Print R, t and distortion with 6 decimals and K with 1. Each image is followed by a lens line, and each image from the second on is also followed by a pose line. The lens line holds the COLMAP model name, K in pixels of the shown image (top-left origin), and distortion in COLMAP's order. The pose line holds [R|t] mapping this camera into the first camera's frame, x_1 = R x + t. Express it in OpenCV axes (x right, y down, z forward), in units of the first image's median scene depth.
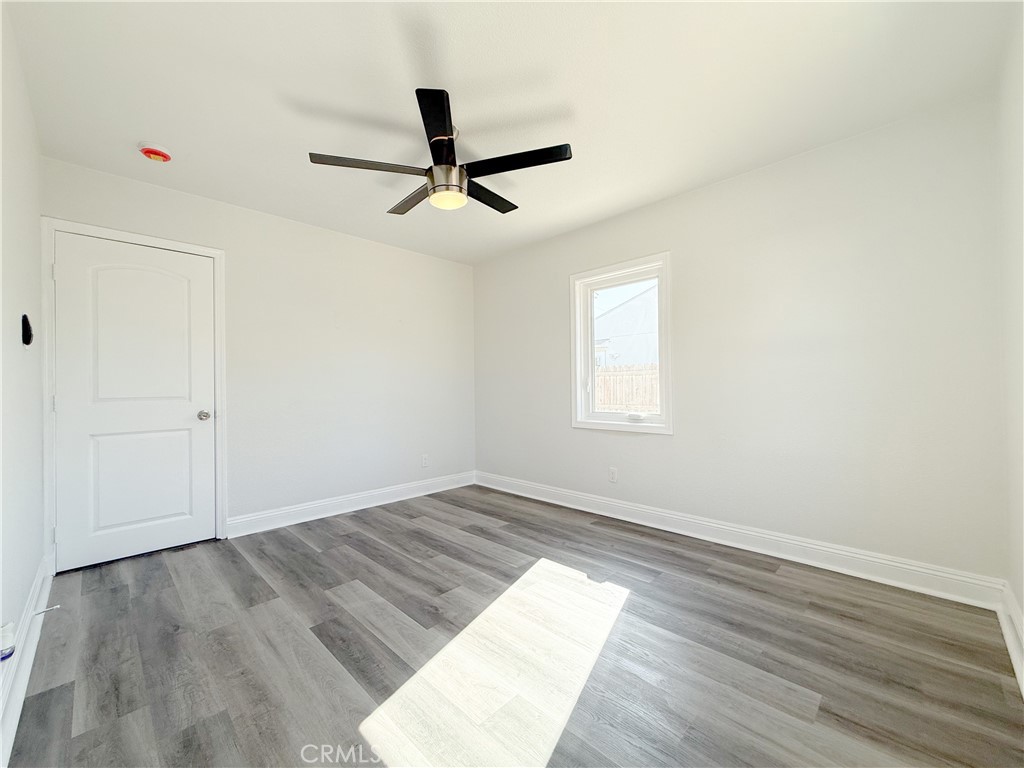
lens RADIAL K [[408.5, 0, 510.3], [0, 408.5, 384.4], [0, 0, 1]] dist [0.000512, 0.000295]
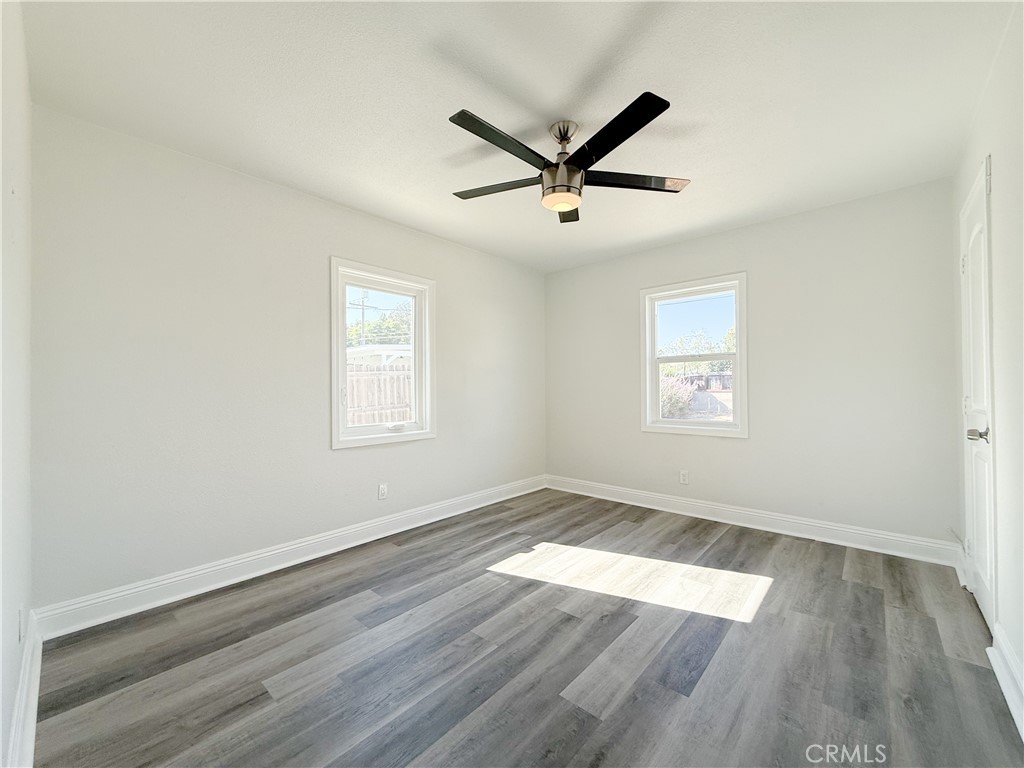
lens RADIAL K [[408.5, 0, 510.3], [0, 408.5, 384.4], [0, 0, 1]] dist [0.000512, 0.000295]
pose [[-0.050283, 0.023090, 0.998468, -0.948693], [-0.001172, 0.999731, -0.023178, -0.002546], [-0.998734, -0.002335, -0.050242, 1.020002]]
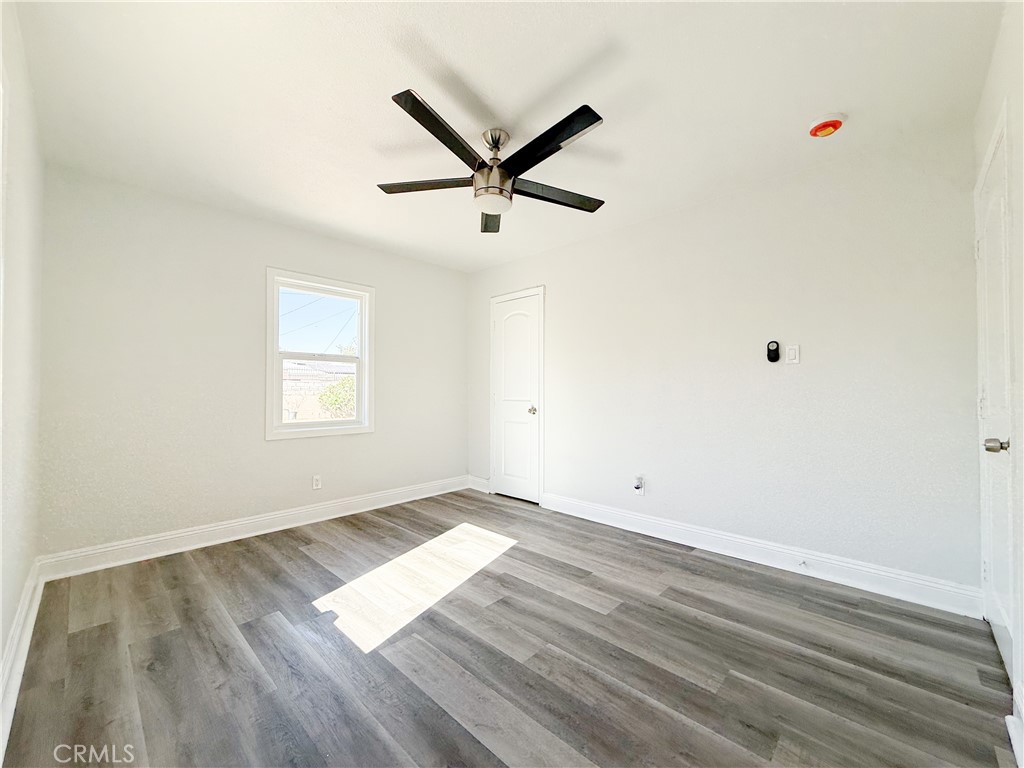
lens RADIAL K [[408.5, 0, 510.3], [0, 408.5, 384.4], [0, 0, 1]] dist [0.000512, 0.000295]
pose [[-0.999850, 0.011367, -0.013101, -0.152991], [0.011701, 0.999600, -0.025741, 0.007543], [0.012803, -0.025890, -0.999583, 1.721812]]
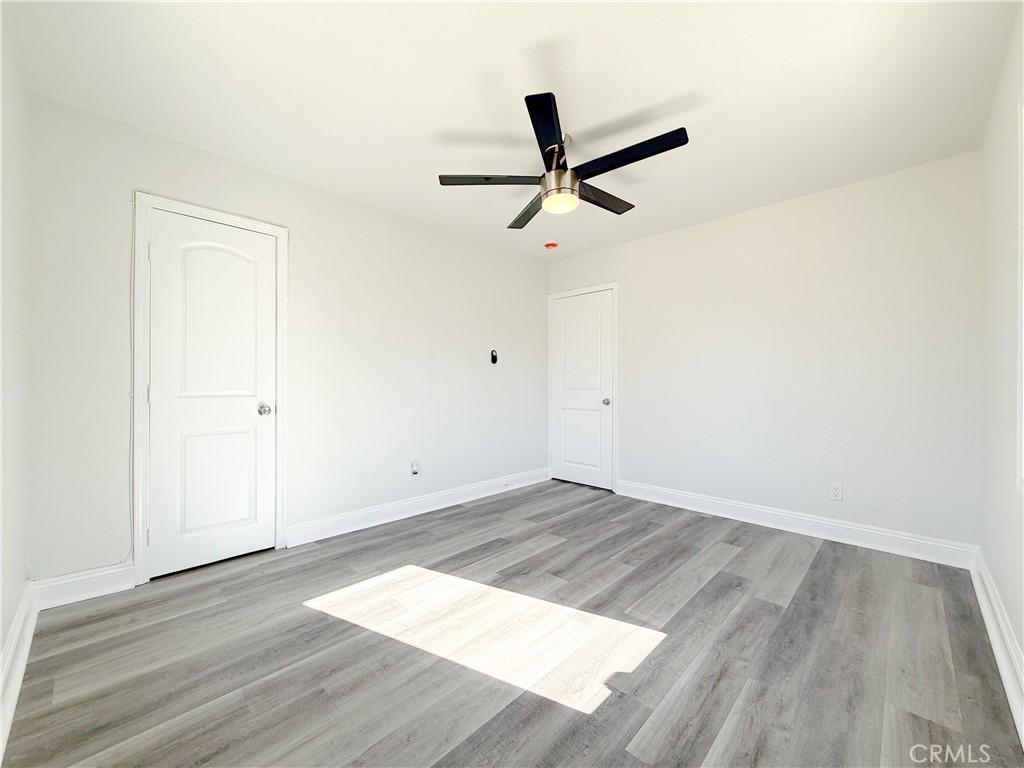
lens RADIAL K [[408.5, 0, 510.3], [0, 408.5, 384.4], [0, 0, 1]] dist [0.000512, 0.000295]
pose [[0.005595, 0.010991, -0.999924, 0.778158], [0.006239, 0.999920, 0.011026, -0.003803], [0.999965, -0.006300, 0.005526, 0.755572]]
